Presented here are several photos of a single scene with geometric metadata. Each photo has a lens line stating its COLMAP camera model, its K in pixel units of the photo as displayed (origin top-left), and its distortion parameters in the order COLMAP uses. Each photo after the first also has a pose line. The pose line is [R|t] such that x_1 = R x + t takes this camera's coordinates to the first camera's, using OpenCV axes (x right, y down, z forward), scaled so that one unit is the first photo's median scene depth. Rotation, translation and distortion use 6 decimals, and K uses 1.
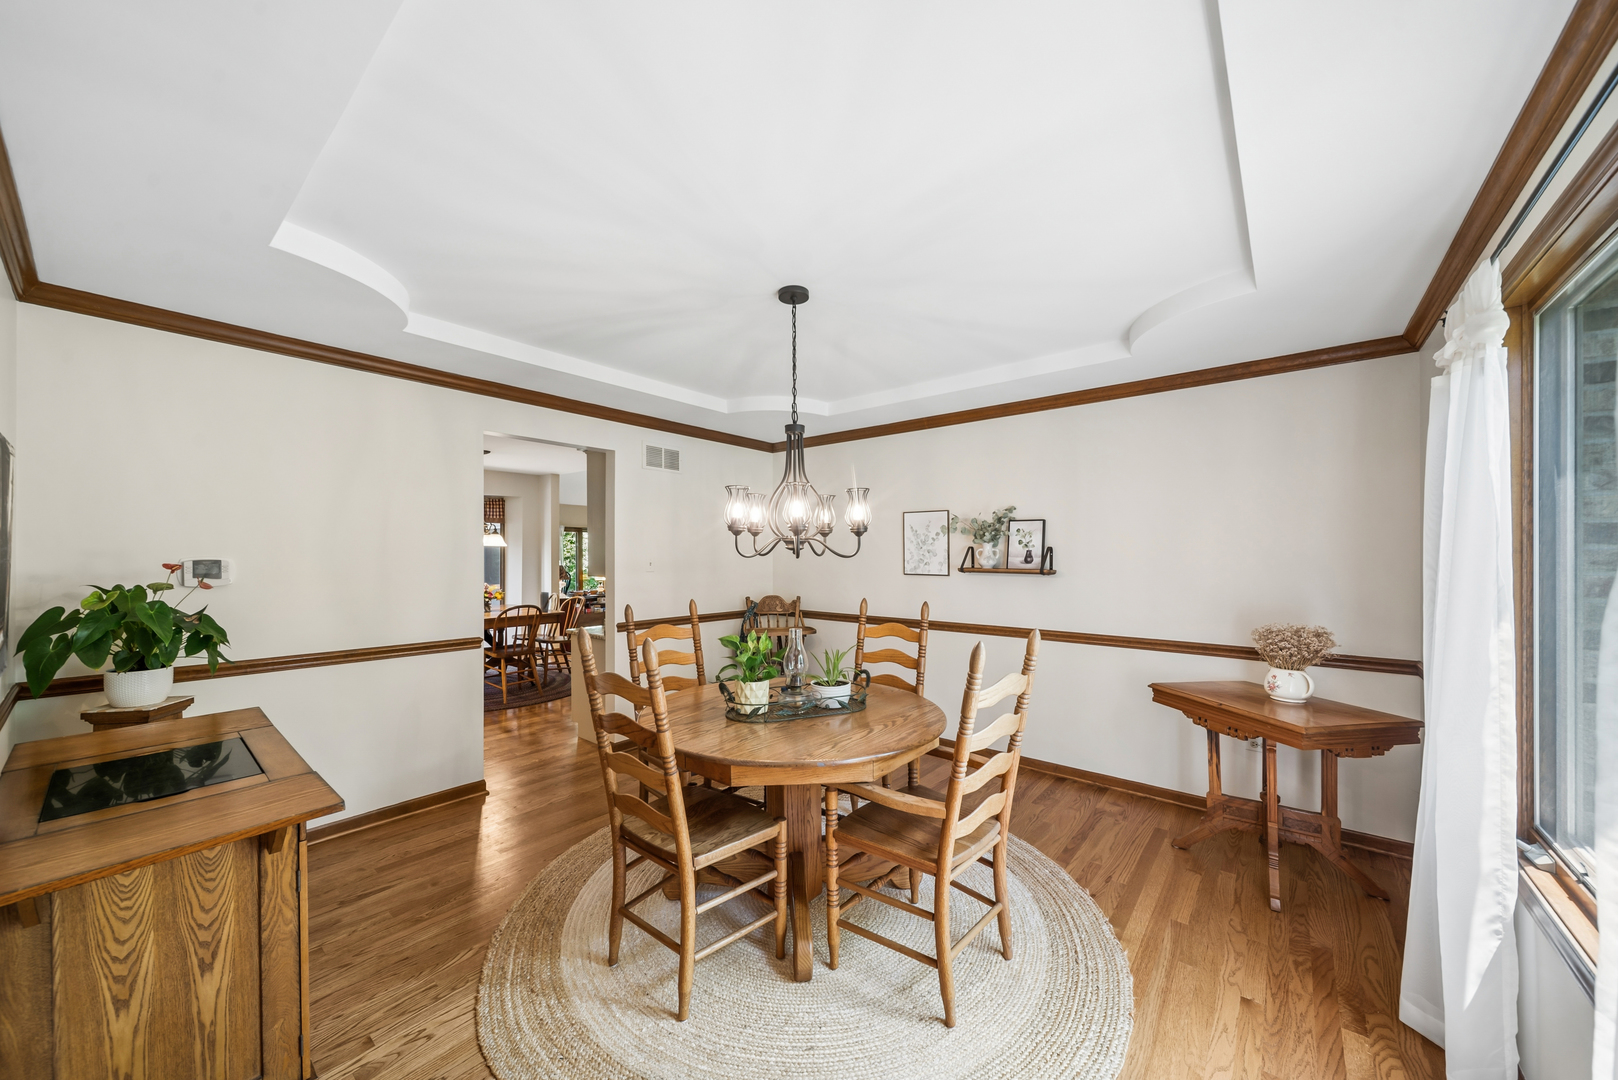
lens RADIAL K [[576.5, 0, 807.0], [0, 576.5, 544.6], [0, 0, 1]] dist [0.001299, -0.000314]
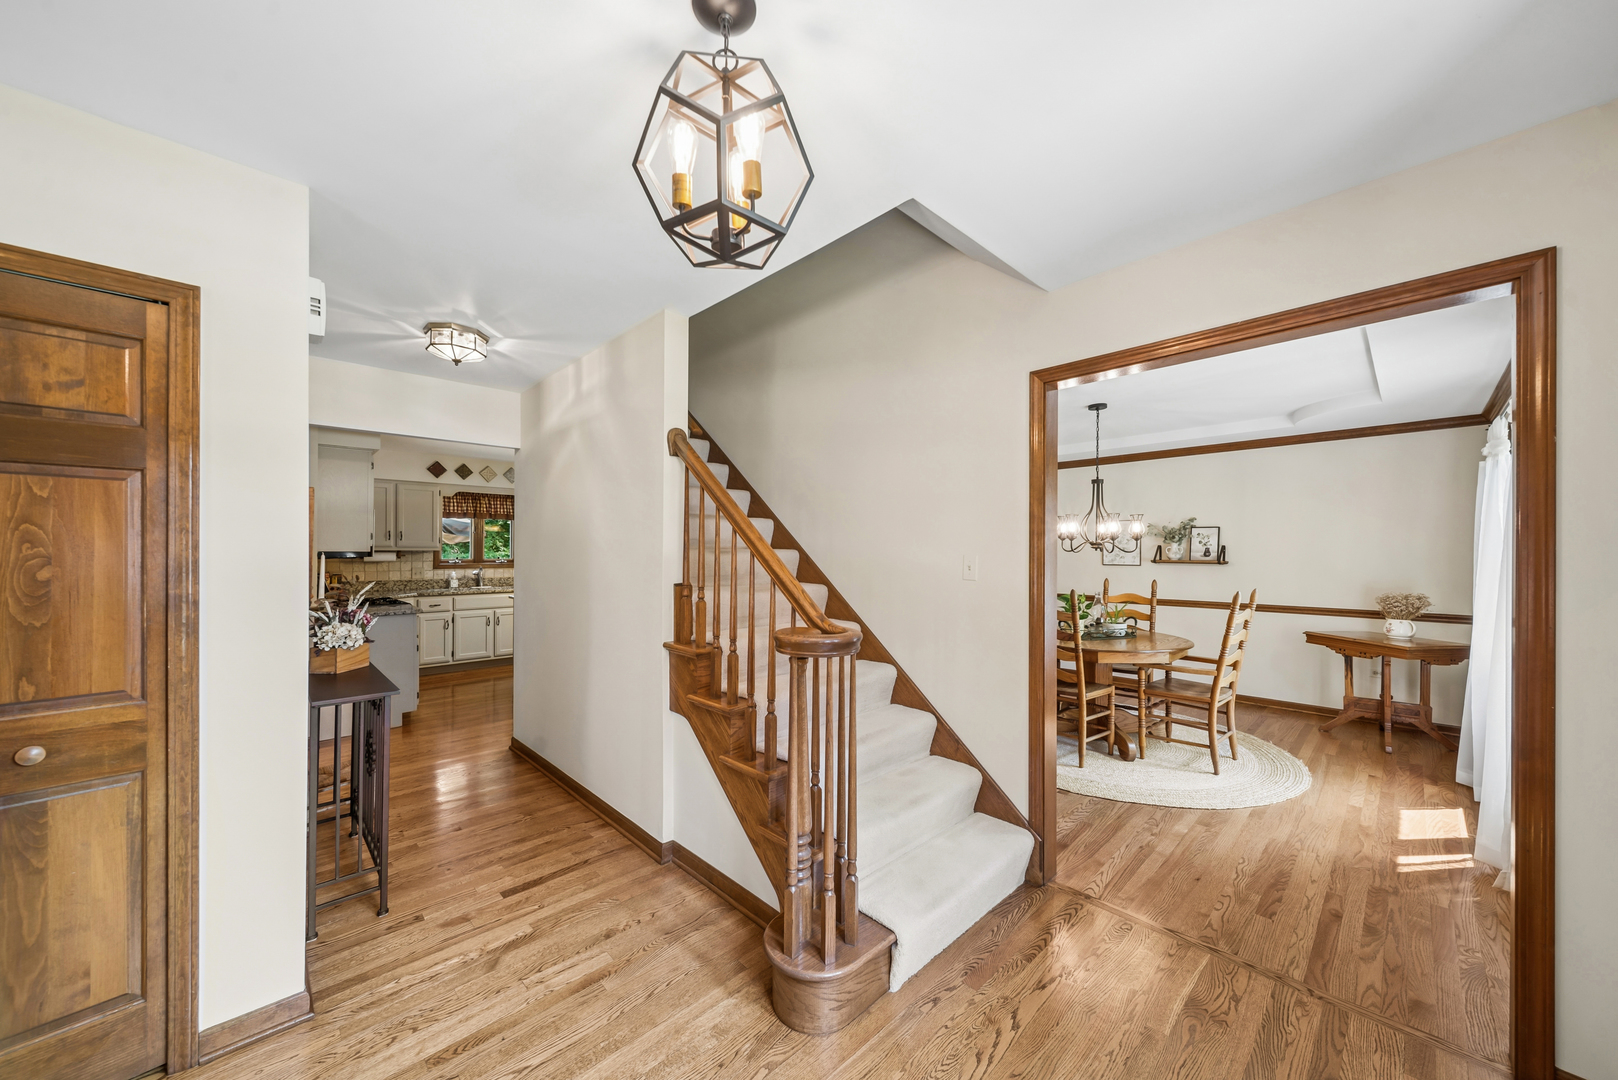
lens RADIAL K [[576.5, 0, 809.6], [0, 576.5, 552.0], [0, 0, 1]] dist [0.001299, -0.000314]
pose [[0.993801, -0.000551, -0.111176, -0.636477], [0.002603, 0.999829, 0.018311, -0.012907], [0.111147, -0.018487, 0.993632, -0.795208]]
